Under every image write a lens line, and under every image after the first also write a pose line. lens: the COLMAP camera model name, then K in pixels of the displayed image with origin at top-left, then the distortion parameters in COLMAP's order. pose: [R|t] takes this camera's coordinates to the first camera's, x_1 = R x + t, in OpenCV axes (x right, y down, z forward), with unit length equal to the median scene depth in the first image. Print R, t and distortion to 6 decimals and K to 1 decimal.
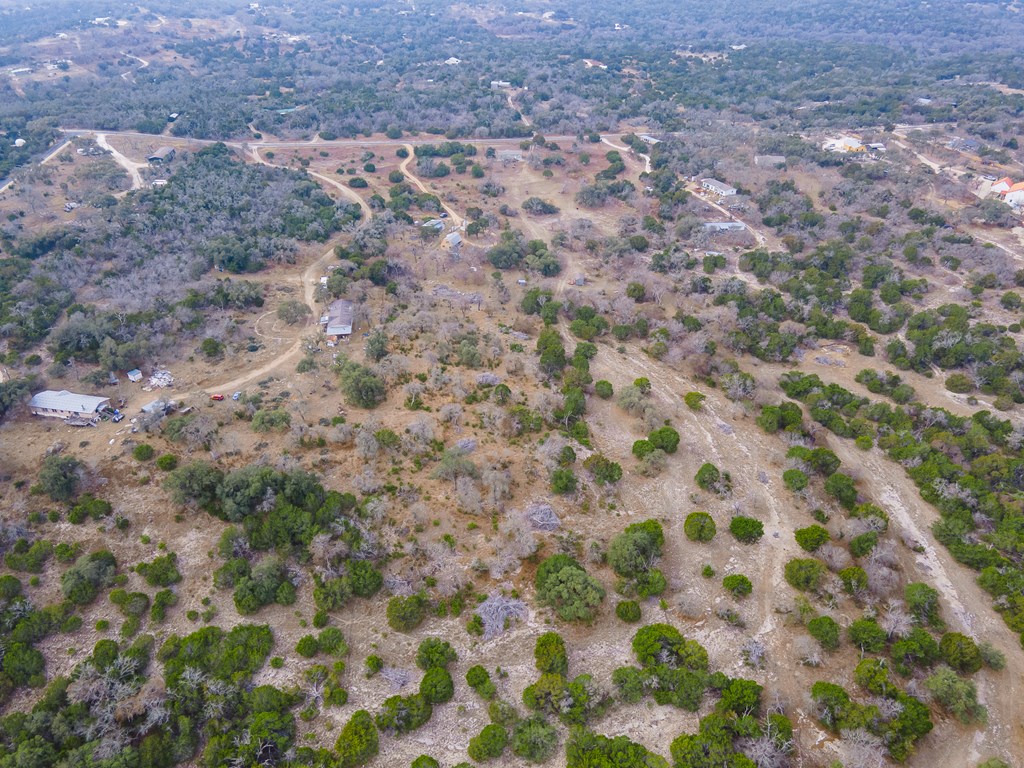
lens RADIAL K [[771.3, 0, 512.0], [0, 771.3, 384.0], [0, 0, 1]] dist [0.038914, -0.000275]
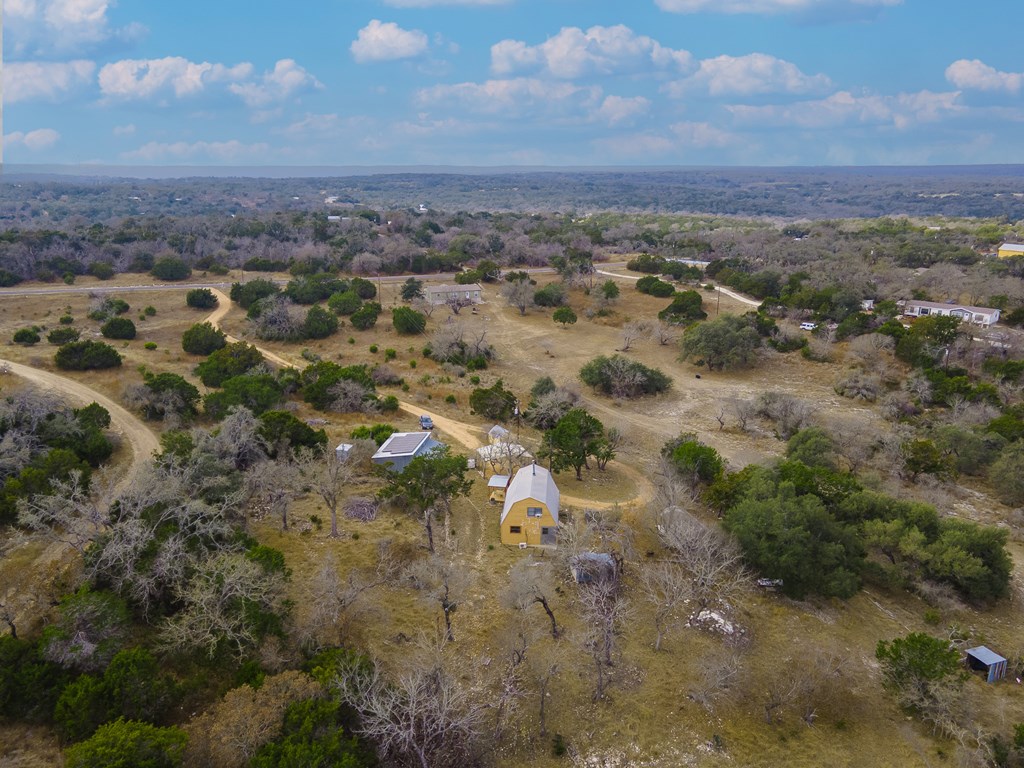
lens RADIAL K [[771.3, 0, 512.0], [0, 771.3, 384.0], [0, 0, 1]] dist [0.038914, -0.000275]
pose [[0.943244, -0.080218, 0.322266, -0.136450], [0.166170, 0.954180, -0.248852, -0.136426], [-0.287538, 0.288280, 0.913355, 0.647680]]
